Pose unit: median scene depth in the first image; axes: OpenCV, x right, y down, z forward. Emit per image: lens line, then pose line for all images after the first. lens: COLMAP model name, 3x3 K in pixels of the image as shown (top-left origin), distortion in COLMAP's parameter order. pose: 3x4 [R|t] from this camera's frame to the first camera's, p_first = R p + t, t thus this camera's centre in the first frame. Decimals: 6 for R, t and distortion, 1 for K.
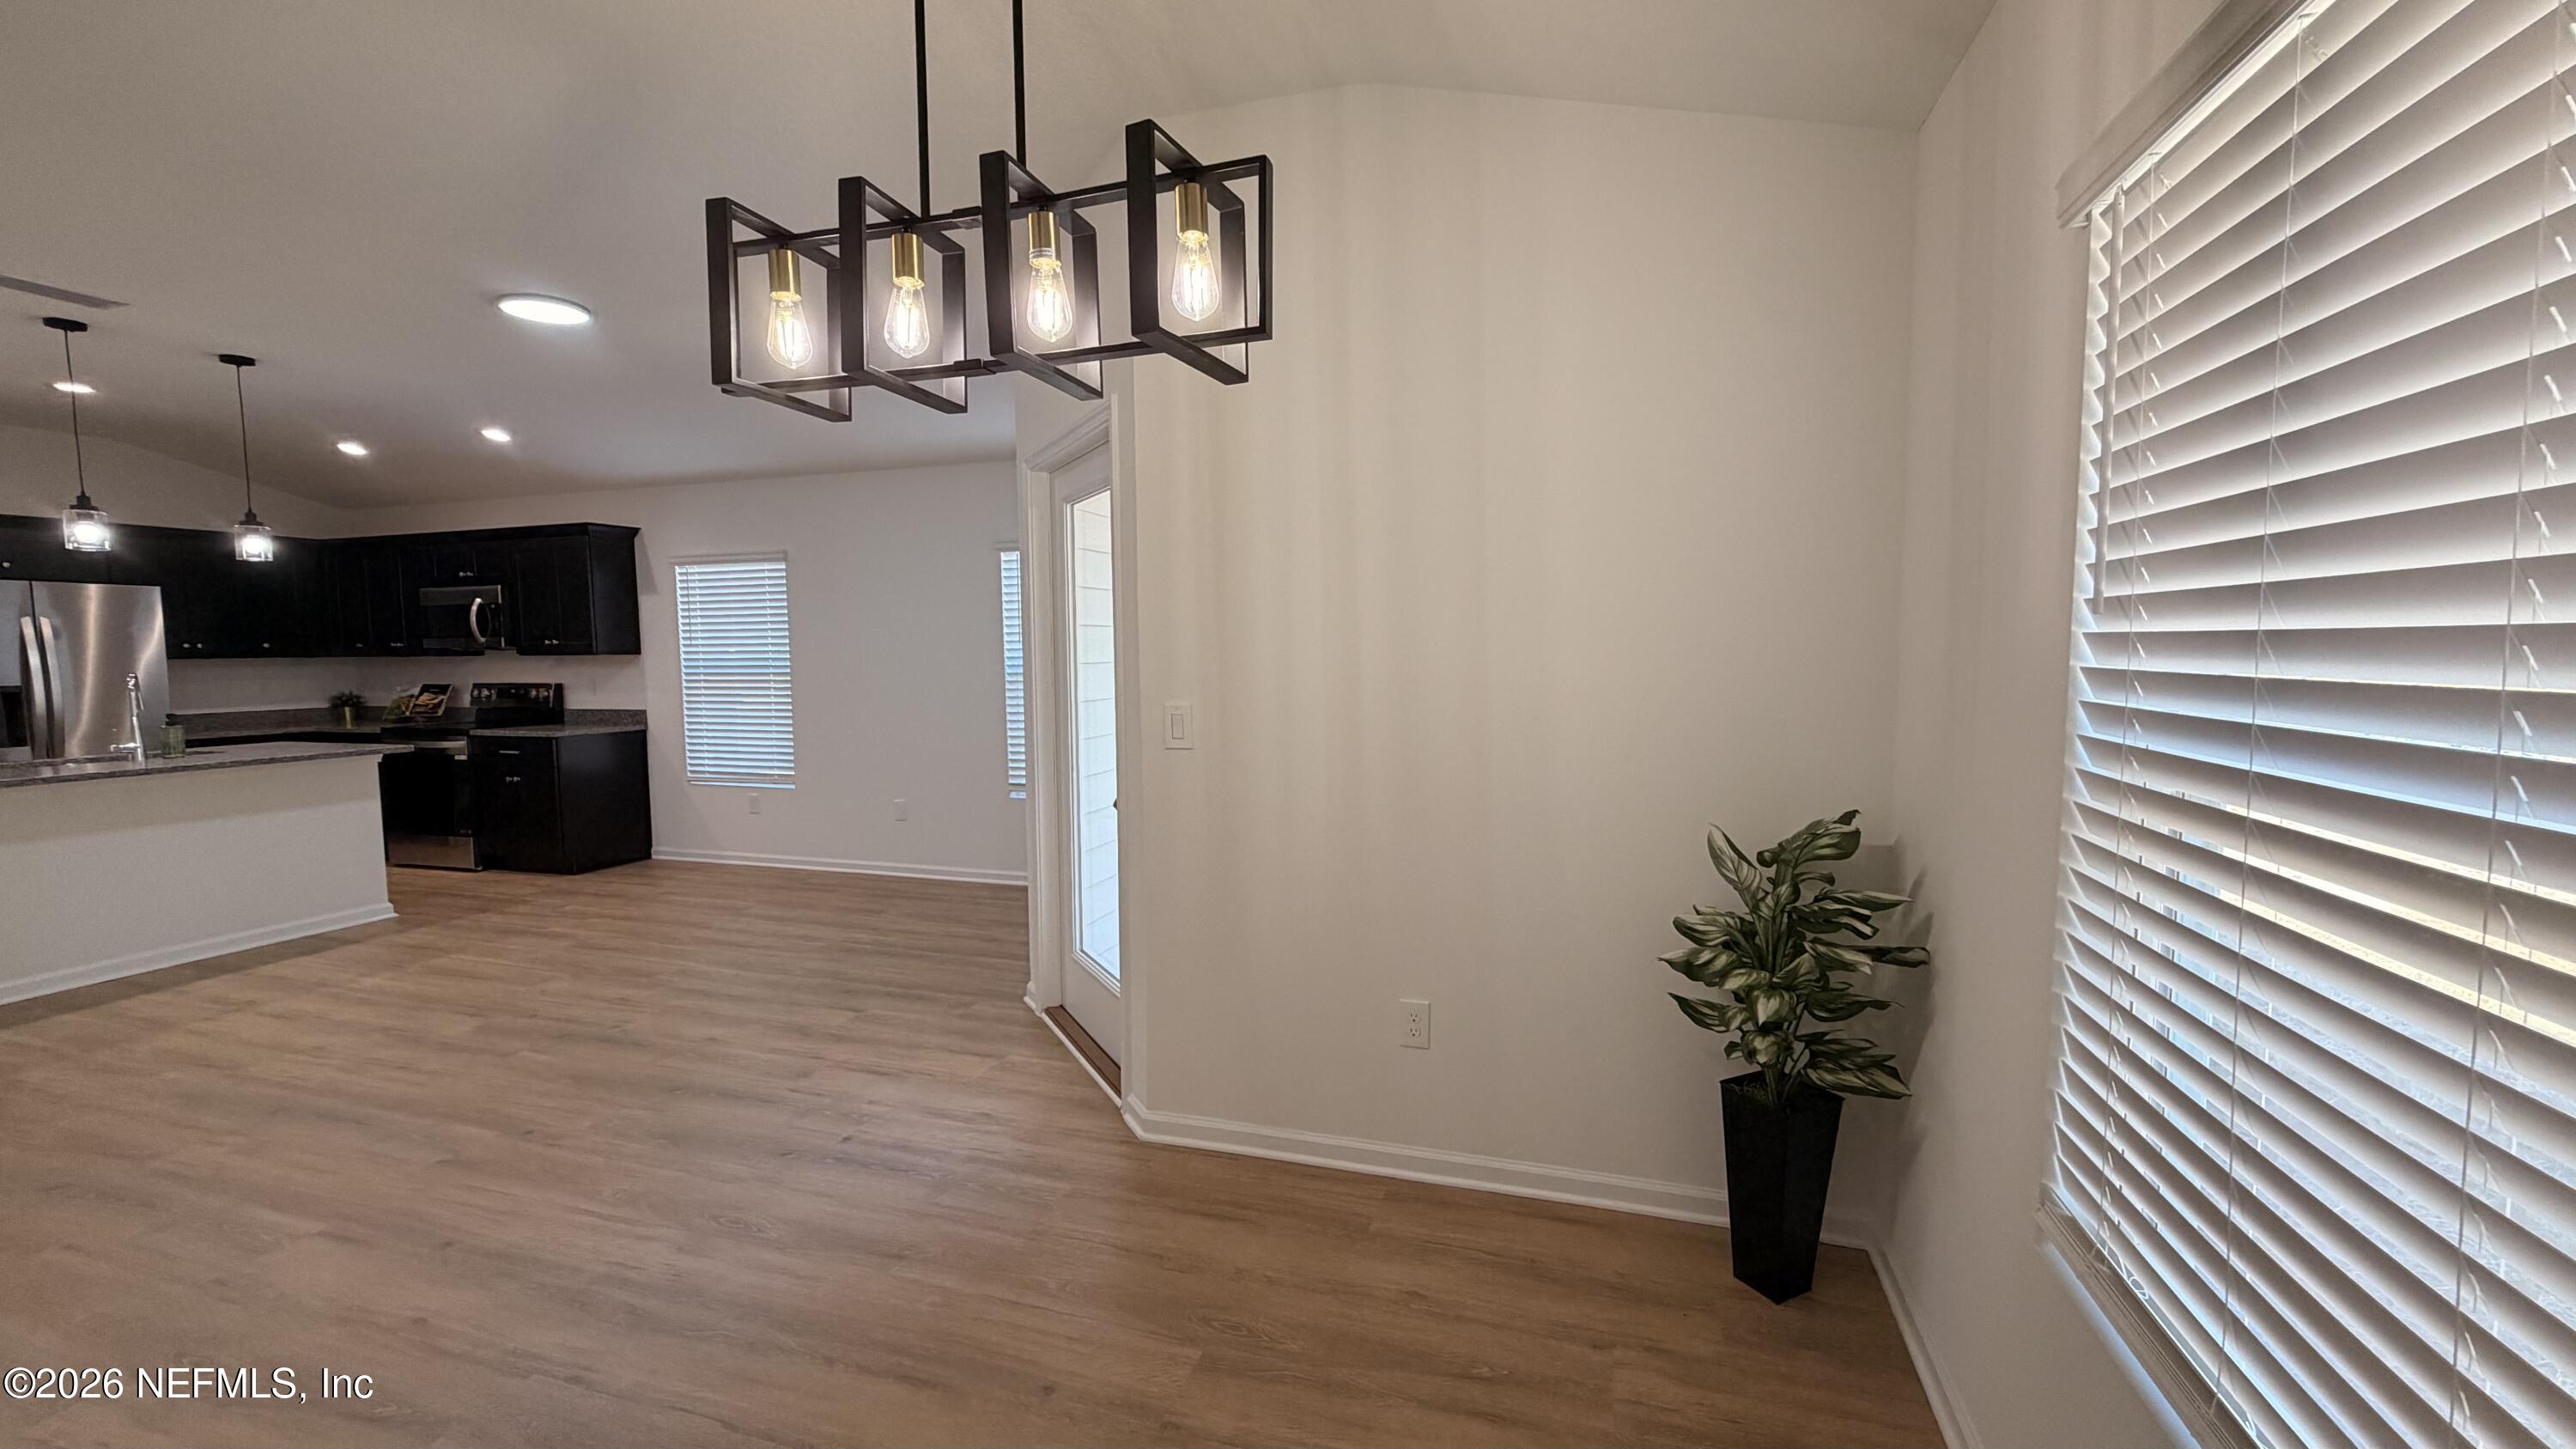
lens RADIAL K [[1027.1, 0, 1288.0], [0, 1027.1, 724.5], [0, 0, 1]] dist [0.002326, 0.000324]
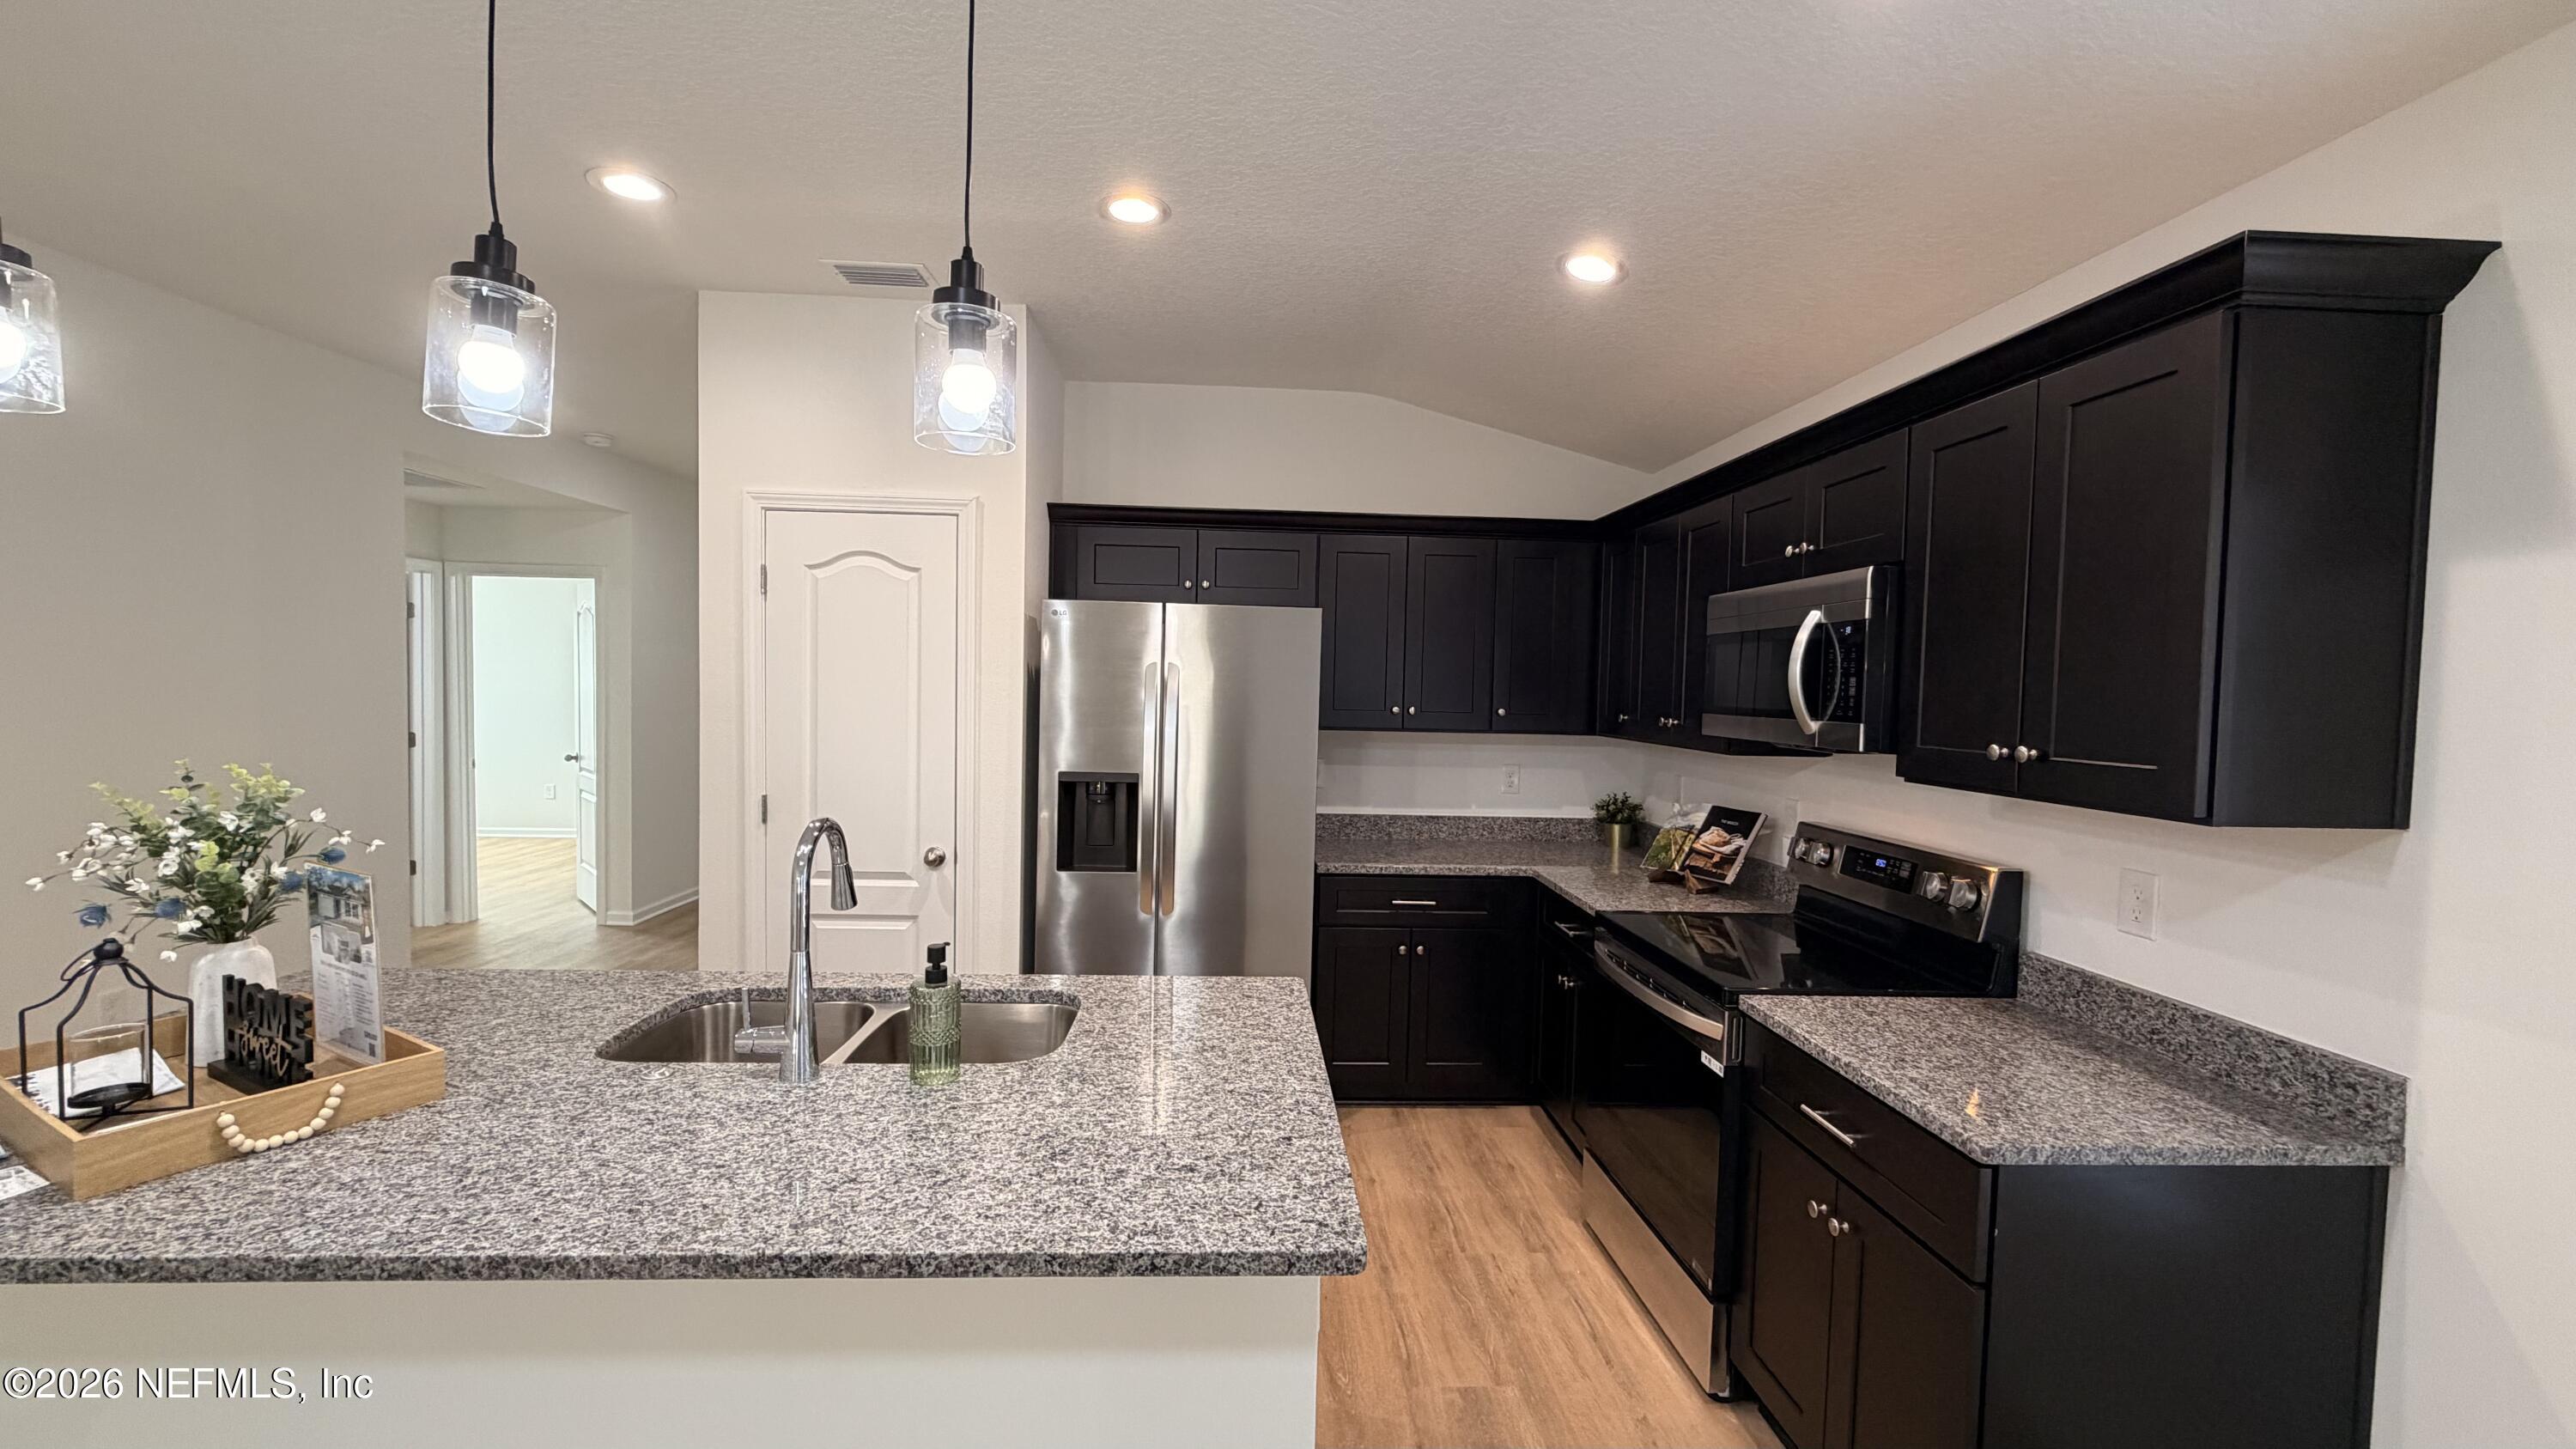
lens RADIAL K [[1027.1, 0, 1288.0], [0, 1027.1, 724.5], [0, 0, 1]] dist [0.002326, 0.000324]
pose [[0.351318, 0.057293, -0.934502, -0.504338], [-0.092783, 0.995343, 0.026143, -0.073276], [0.931648, 0.077521, 0.354997, 0.690047]]
